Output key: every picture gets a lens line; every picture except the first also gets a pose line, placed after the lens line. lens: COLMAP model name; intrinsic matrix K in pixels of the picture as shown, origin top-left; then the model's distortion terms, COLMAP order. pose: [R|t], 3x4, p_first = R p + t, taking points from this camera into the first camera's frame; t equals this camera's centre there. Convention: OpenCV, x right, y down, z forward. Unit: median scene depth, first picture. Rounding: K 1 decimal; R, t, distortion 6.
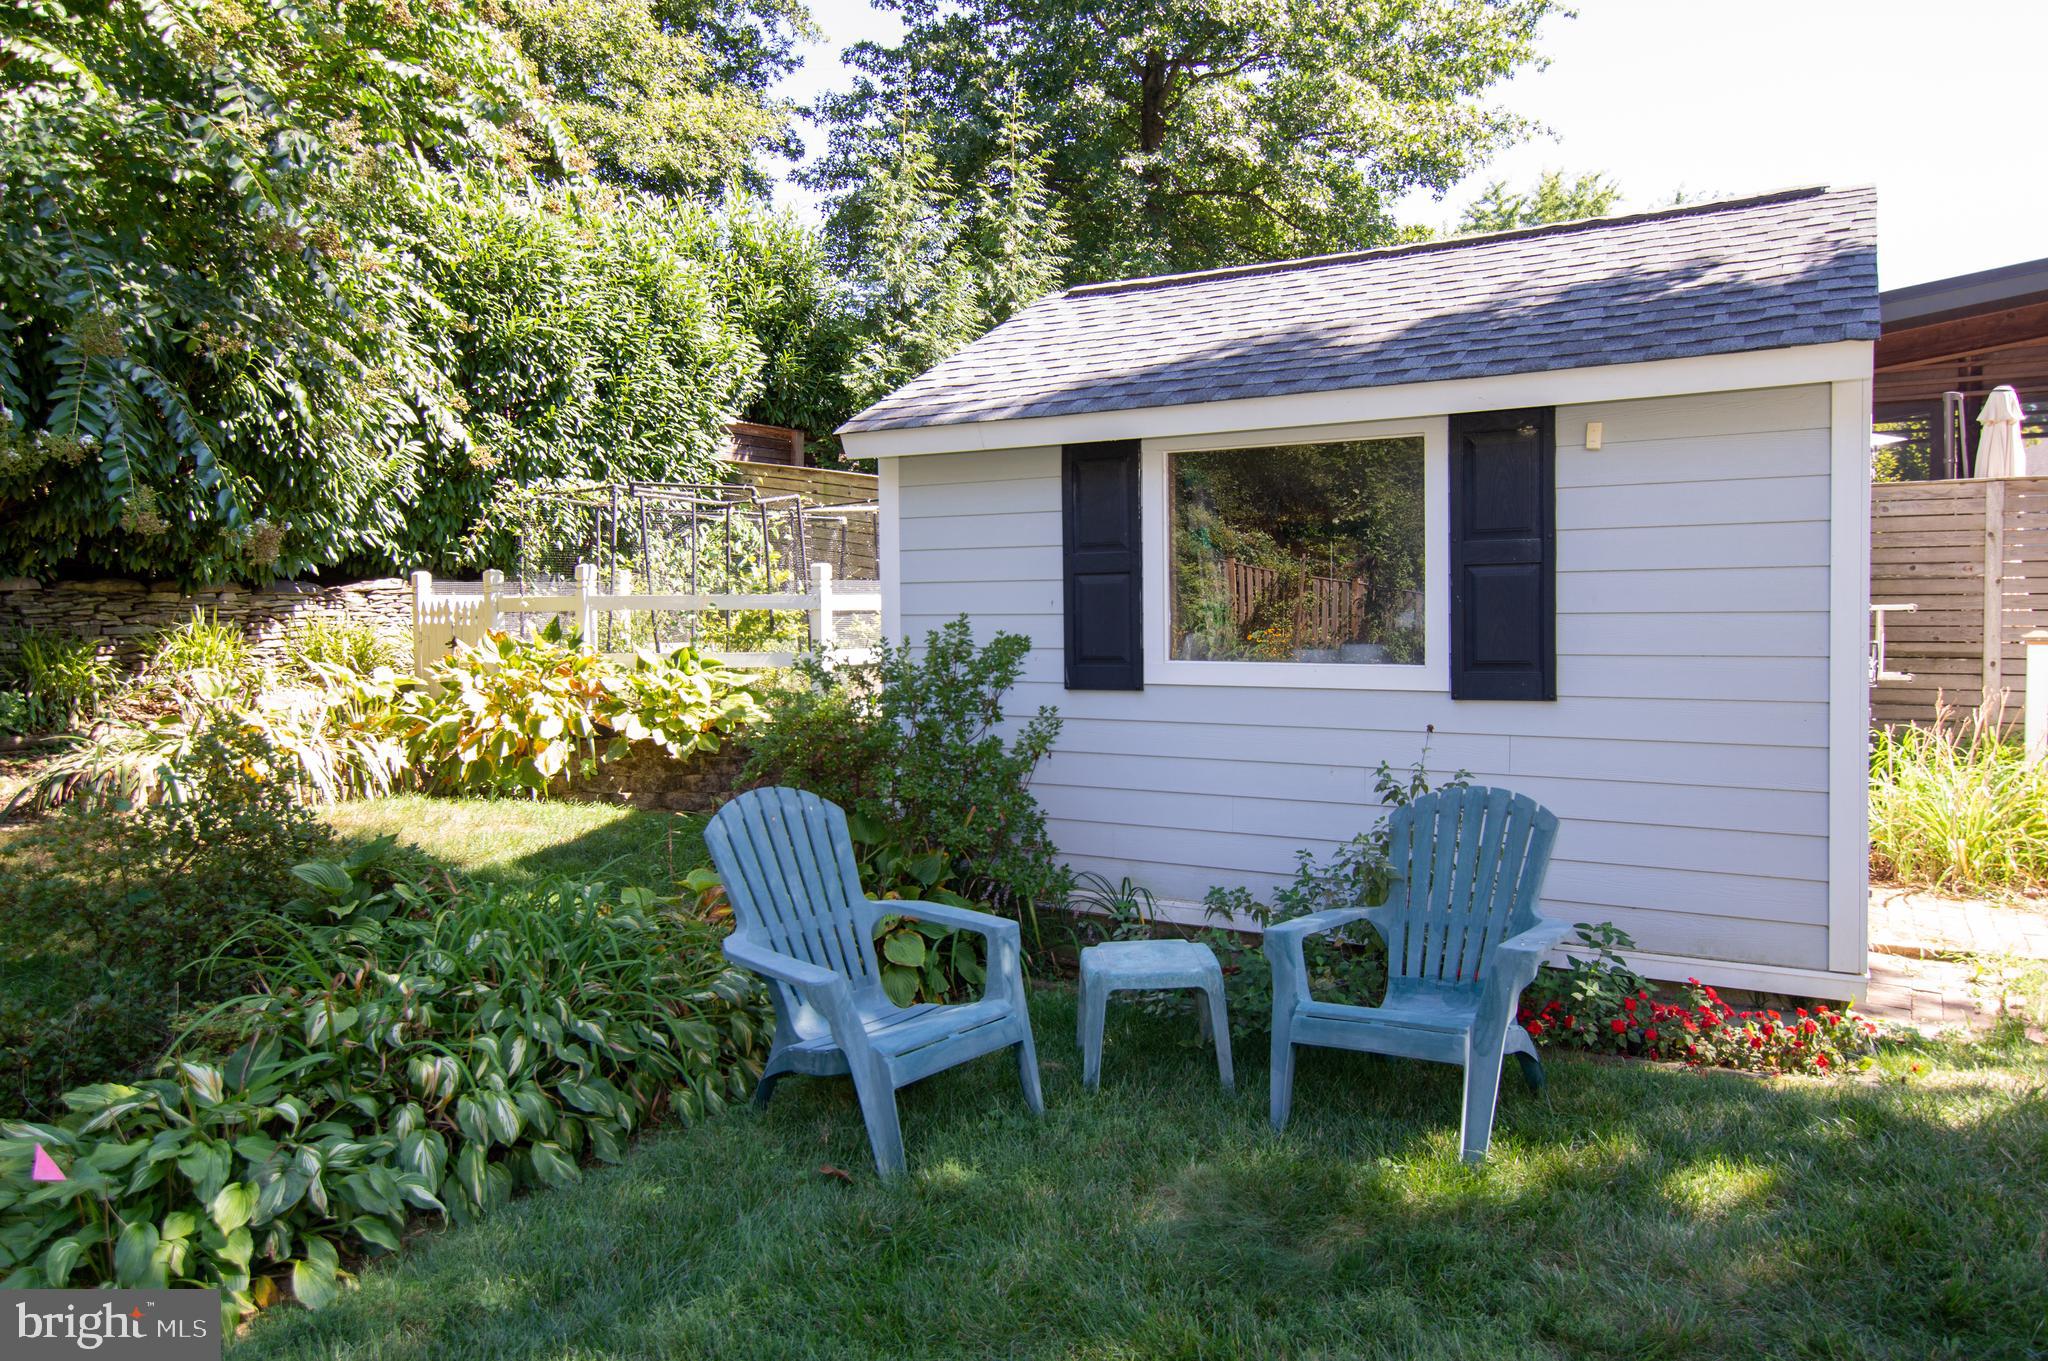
lens RADIAL K [[1380.5, 0, 1024.0], [0, 1380.5, 680.5], [0, 0, 1]] dist [0.006064, 0.001298]
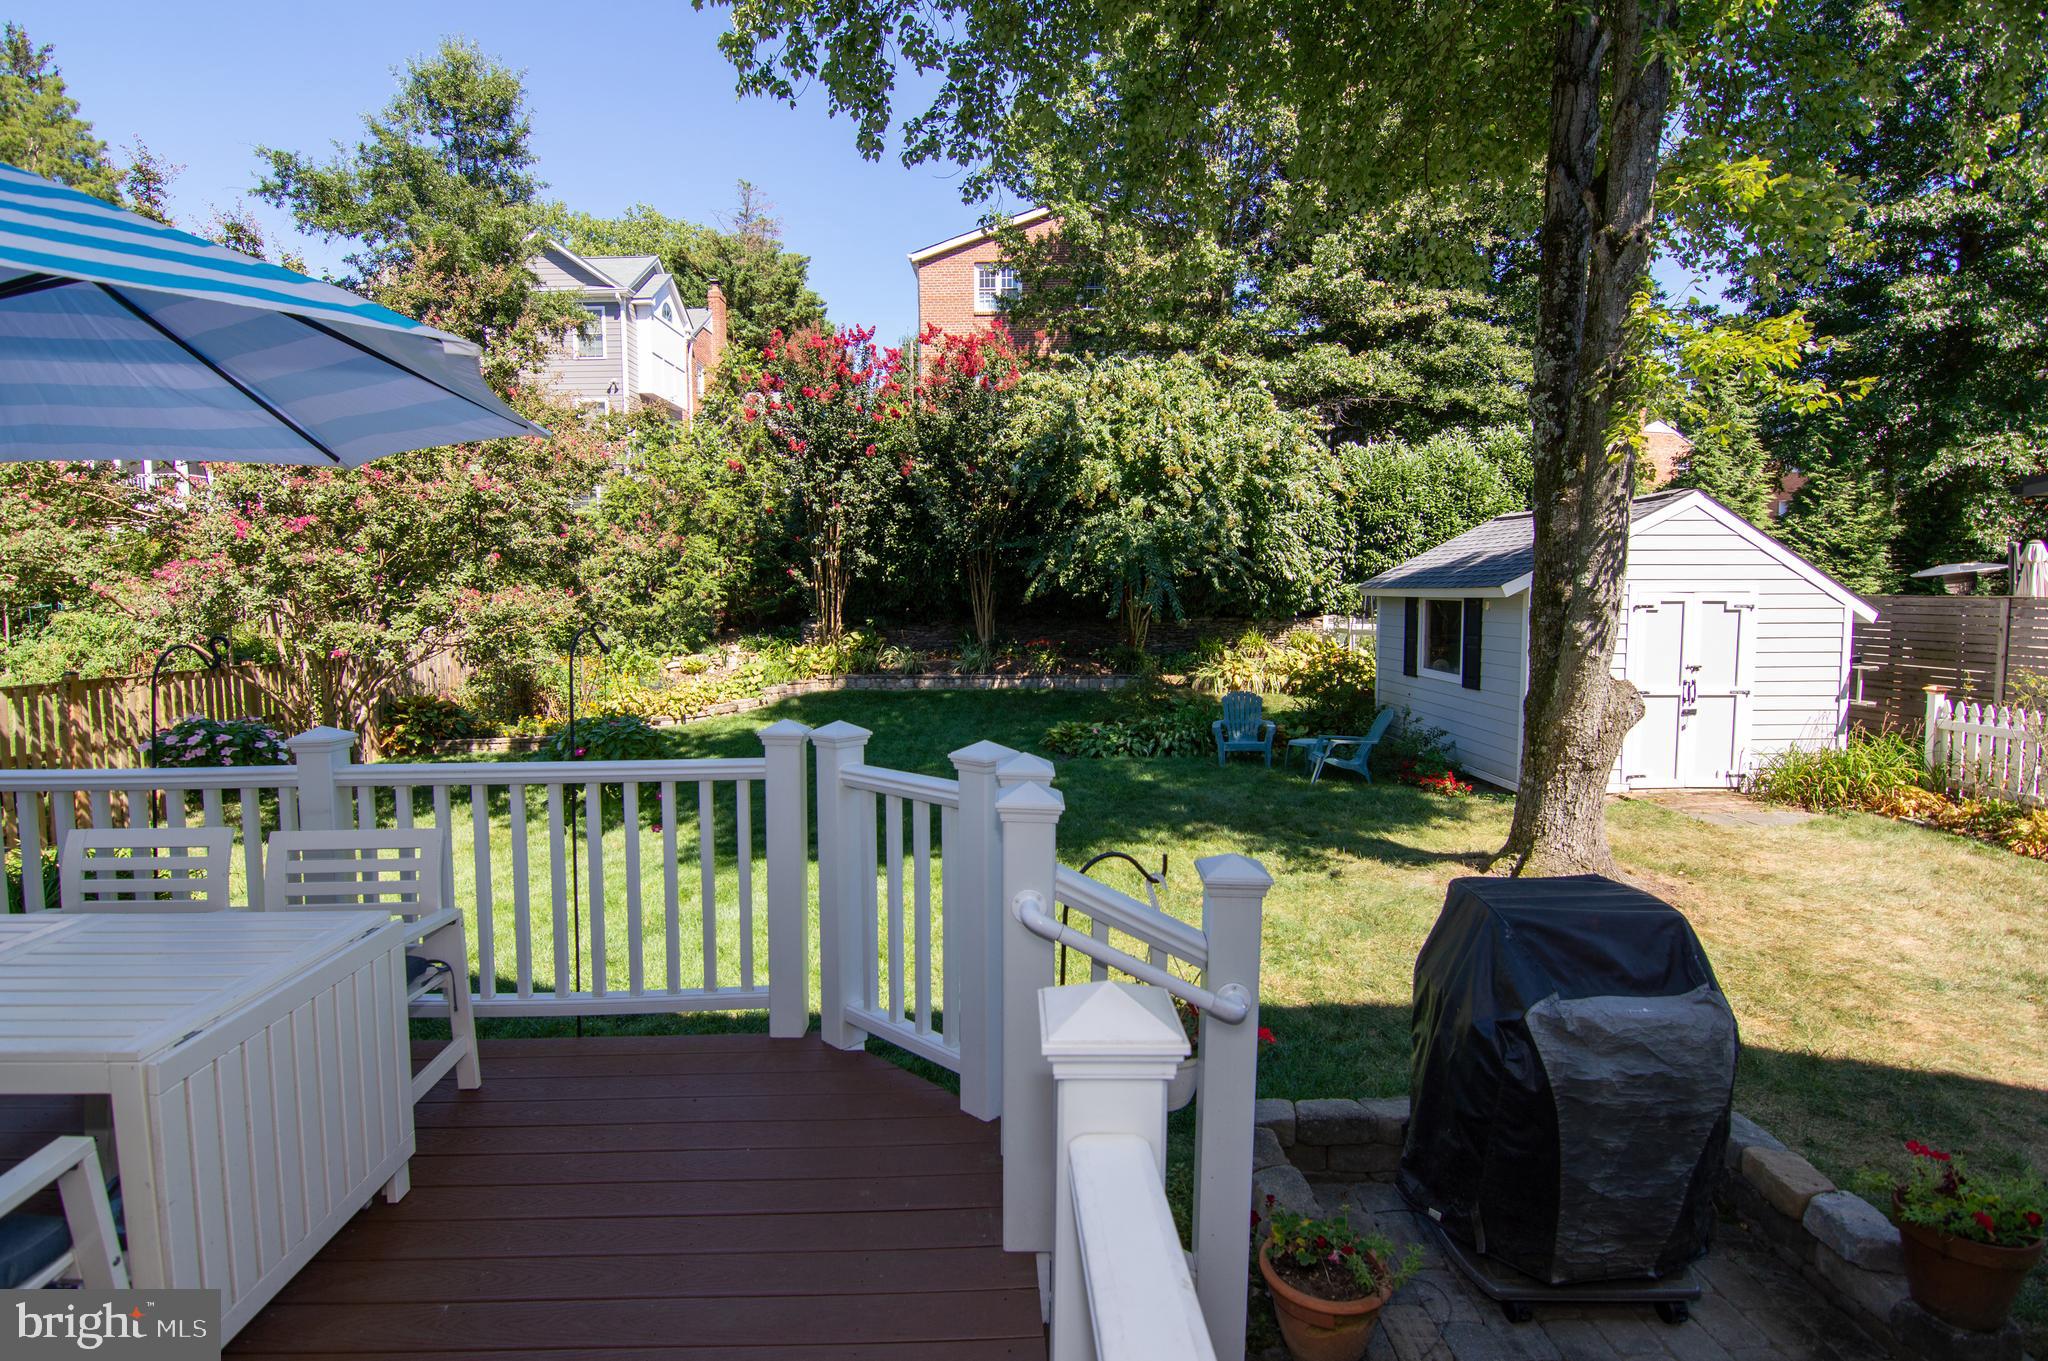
lens RADIAL K [[972.5, 0, 1024.0], [0, 972.5, 680.5], [0, 0, 1]] dist [-0.001757, -0.000362]
pose [[0.551147, 0.082265, -0.830343, 0.839635], [-0.042387, 0.996604, 0.070603, -0.061260], [0.833331, -0.003717, 0.552762, -0.559305]]
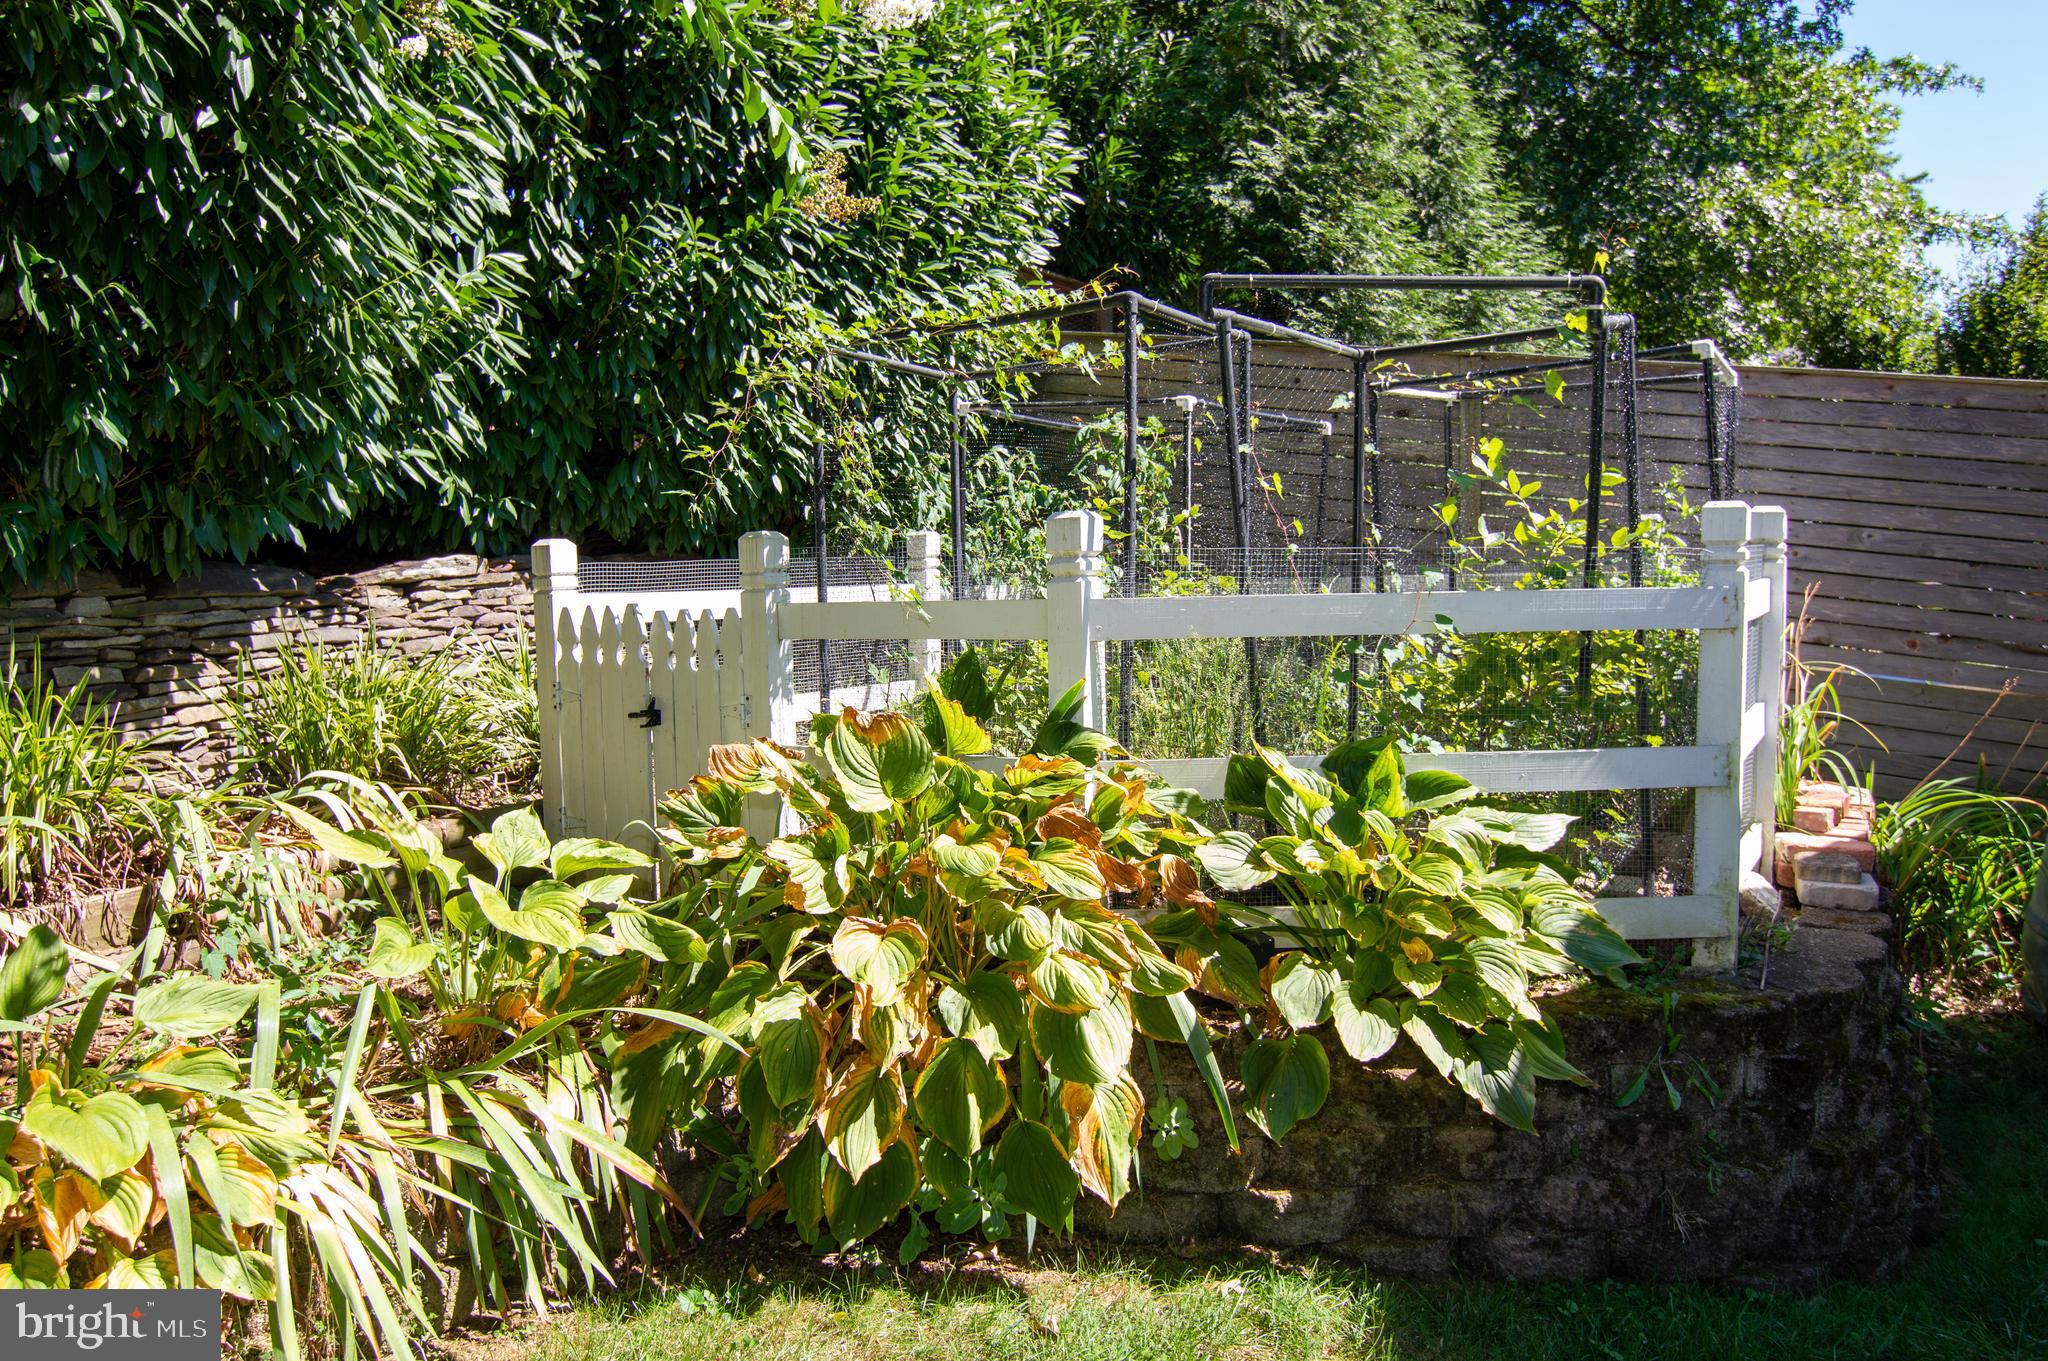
lens RADIAL K [[1388.4, 0, 1024.0], [0, 1388.4, 680.5], [0, 0, 1]] dist [0.000389, -0.000826]
pose [[0.999587, -0.015173, 0.024396, -0.303187], [0.014516, 0.999534, 0.026856, -0.044658], [-0.024792, -0.026490, 0.999342, 0.571801]]
